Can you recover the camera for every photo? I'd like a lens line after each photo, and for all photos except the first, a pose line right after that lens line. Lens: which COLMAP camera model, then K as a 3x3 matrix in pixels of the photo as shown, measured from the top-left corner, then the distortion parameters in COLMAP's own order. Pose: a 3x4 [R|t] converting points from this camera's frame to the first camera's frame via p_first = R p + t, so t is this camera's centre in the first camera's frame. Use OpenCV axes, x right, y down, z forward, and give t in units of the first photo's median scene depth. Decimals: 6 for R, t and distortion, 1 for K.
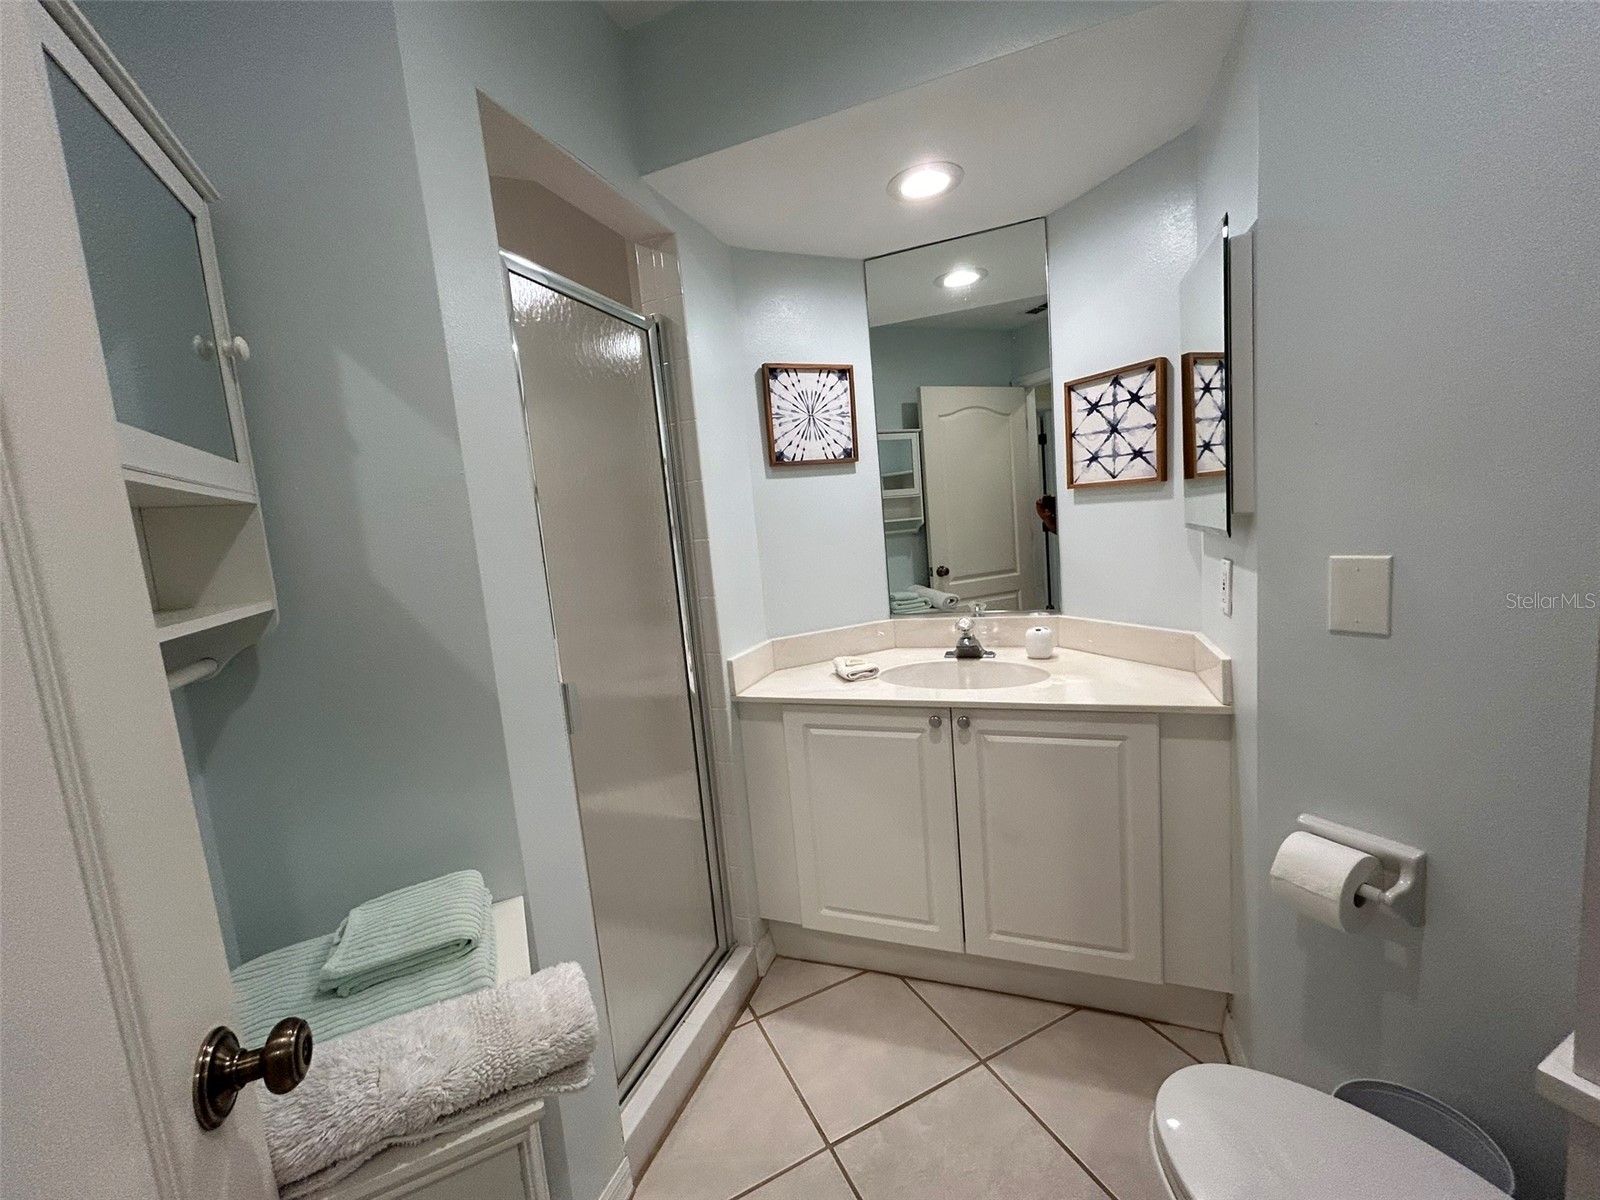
lens RADIAL K [[662.9, 0, 794.1], [0, 662.9, 601.8], [0, 0, 1]] dist [0.001302, 0.000025]
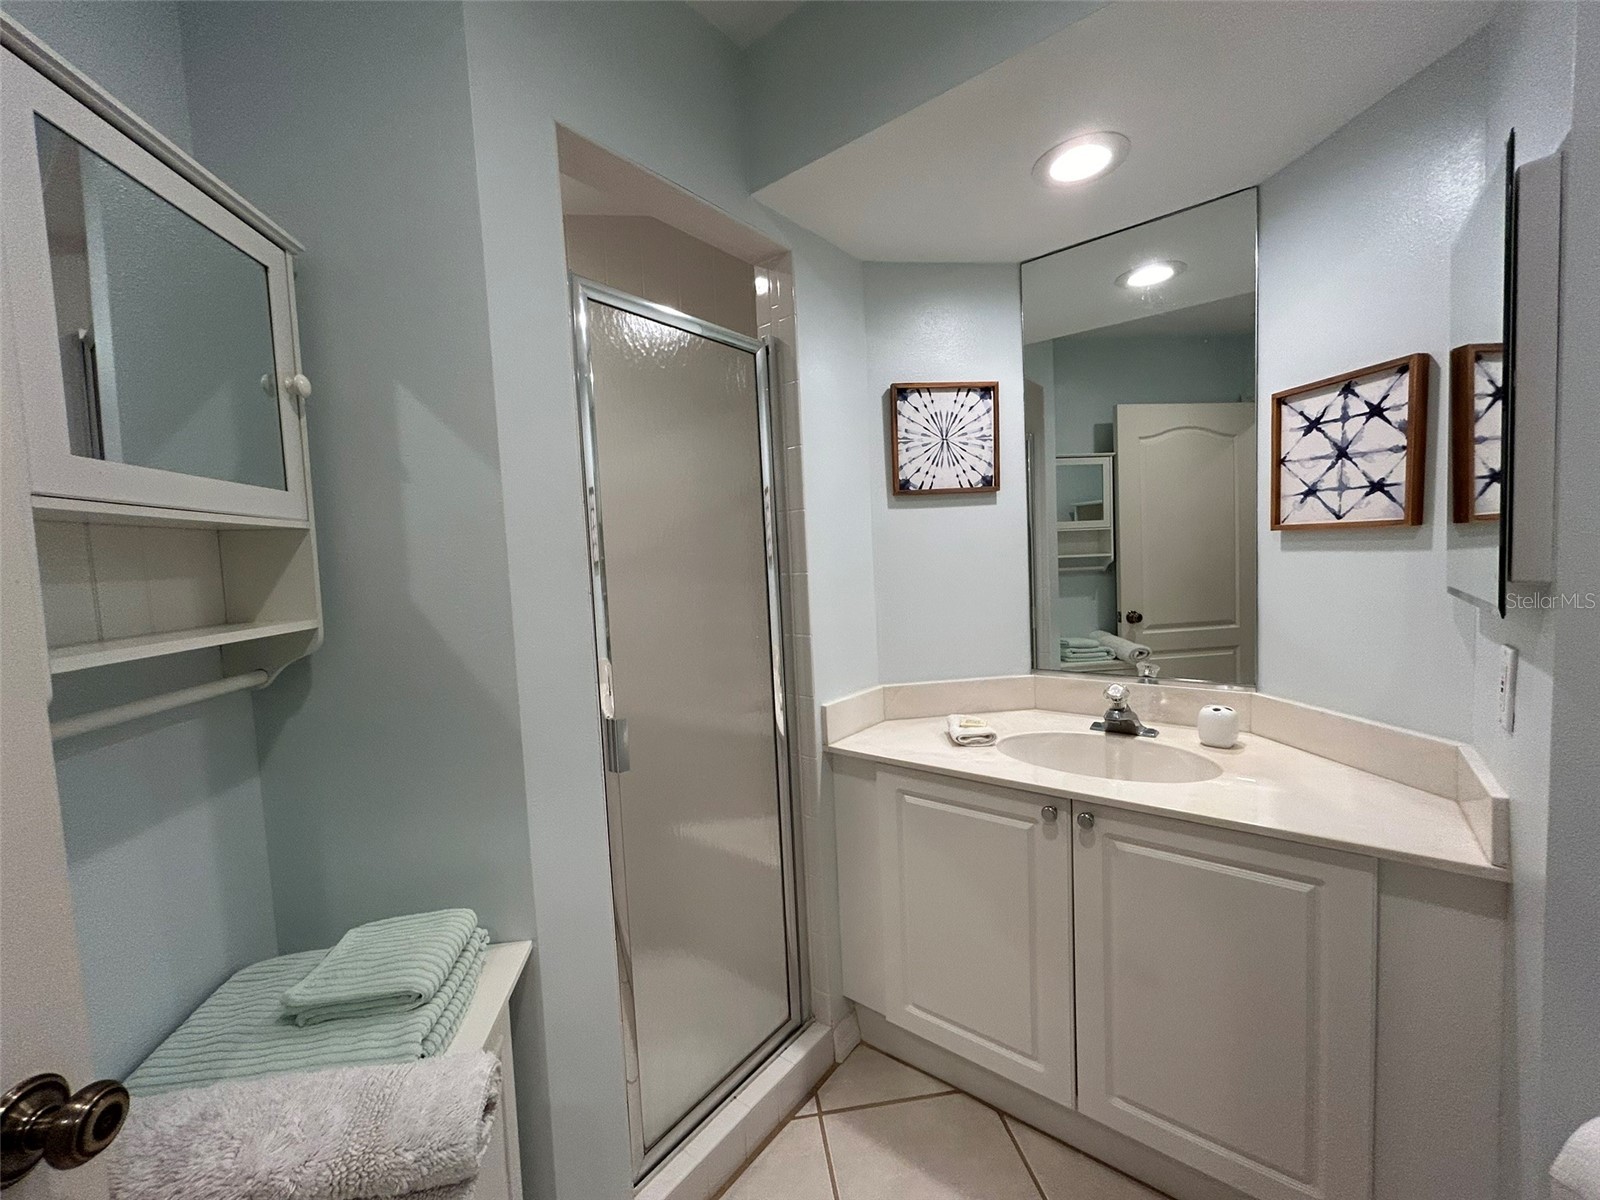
lens RADIAL K [[653.0, 0, 800.0], [0, 653.0, 600.0], [0, 0, 1]] dist [-0.000943, 0.000426]
pose [[0.950317, 0.063436, -0.304753, 0.133854], [-0.073673, 0.997035, -0.022200, -0.034315], [0.302441, 0.043549, 0.952173, 0.123306]]
